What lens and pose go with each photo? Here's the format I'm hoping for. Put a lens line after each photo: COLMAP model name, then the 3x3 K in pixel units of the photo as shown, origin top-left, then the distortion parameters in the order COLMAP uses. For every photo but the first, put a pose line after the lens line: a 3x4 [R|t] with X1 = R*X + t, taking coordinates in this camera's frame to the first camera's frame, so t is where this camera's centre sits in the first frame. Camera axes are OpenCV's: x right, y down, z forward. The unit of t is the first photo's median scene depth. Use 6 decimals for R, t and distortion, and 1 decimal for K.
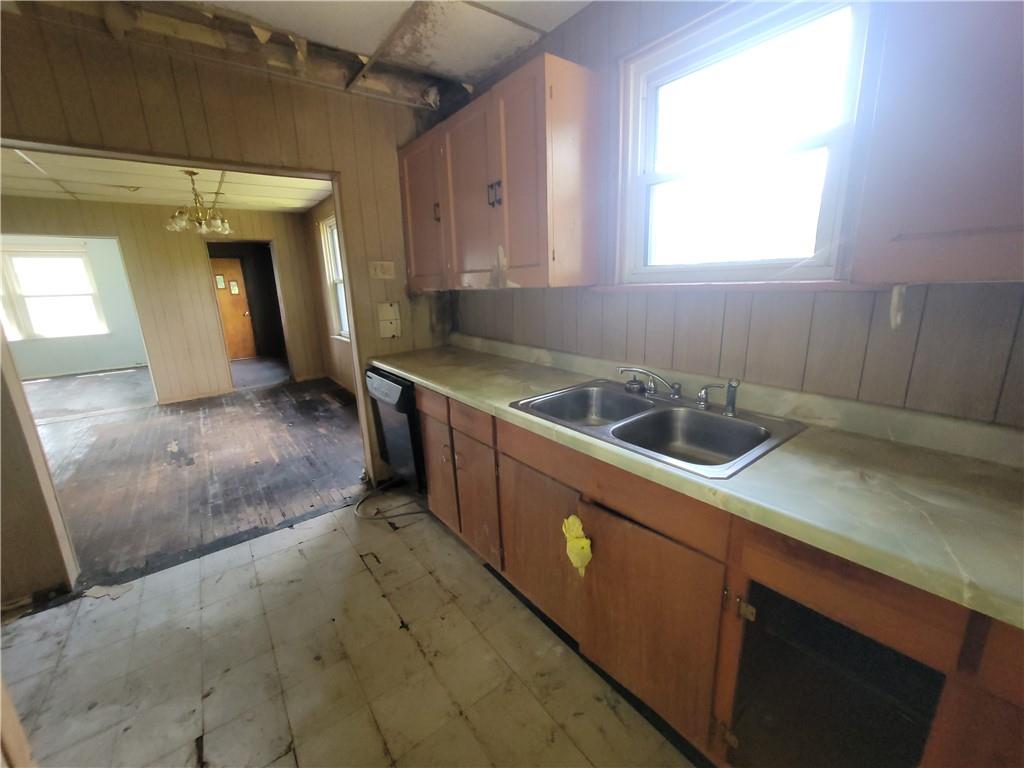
lens RADIAL K [[417.0, 0, 505.3], [0, 417.0, 382.1], [0, 0, 1]] dist [-0.000497, 0.000403]
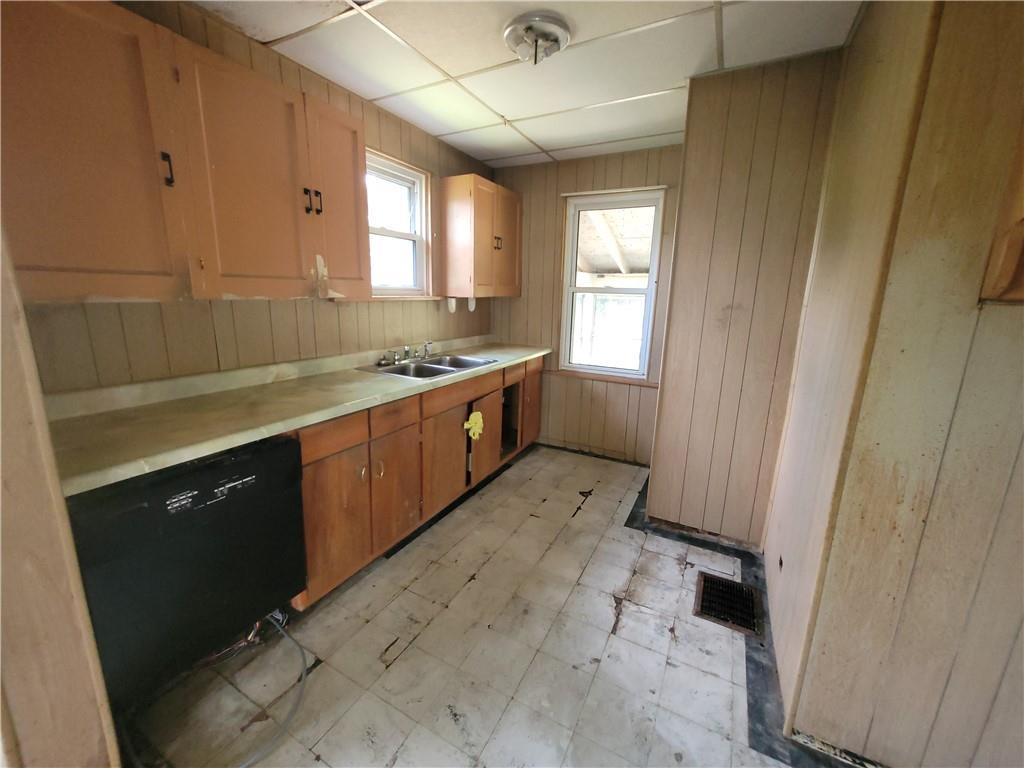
lens RADIAL K [[417.0, 0, 505.3], [0, 417.0, 382.1], [0, 0, 1]] dist [-0.000497, 0.000403]
pose [[-0.425786, -0.167612, 0.889164, -1.226338], [0.208065, 0.938222, 0.276494, -0.247547], [-0.880576, 0.302732, -0.364608, 1.160376]]
